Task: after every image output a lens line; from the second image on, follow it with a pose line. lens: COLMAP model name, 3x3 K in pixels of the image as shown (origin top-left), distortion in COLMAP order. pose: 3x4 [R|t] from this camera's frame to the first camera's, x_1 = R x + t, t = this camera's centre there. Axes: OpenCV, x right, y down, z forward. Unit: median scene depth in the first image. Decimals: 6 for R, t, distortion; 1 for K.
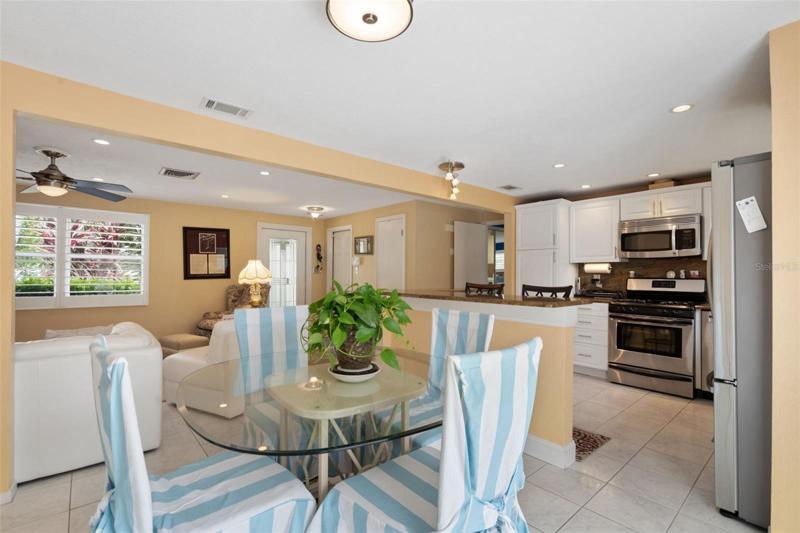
lens RADIAL K [[363.7, 0, 433.7], [0, 363.7, 271.1], [0, 0, 1]] dist [0.000339, 0.000149]
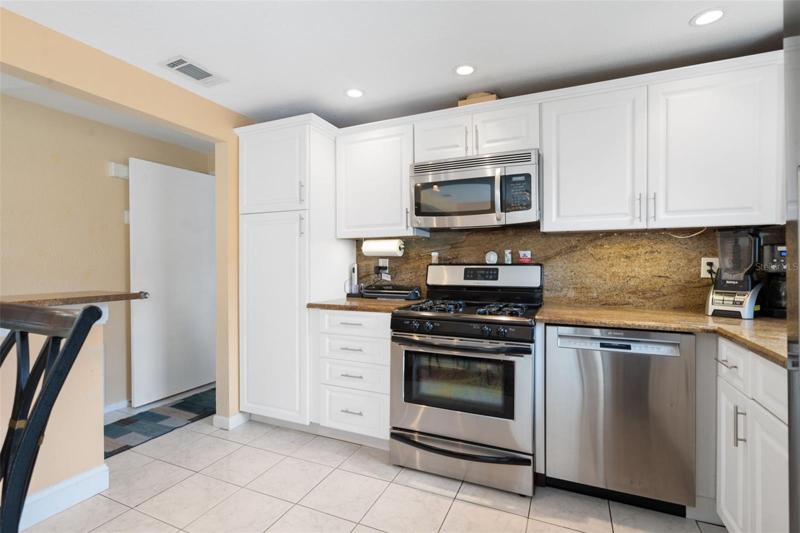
lens RADIAL K [[363.7, 0, 401.0], [0, 363.7, 262.5], [0, 0, 1]] dist [0.000339, 0.000149]
pose [[0.935233, -0.011083, 0.353859, 0.307127], [0.006602, 0.999882, 0.013868, 0.008256], [-0.353971, -0.010633, 0.935196, 0.503024]]
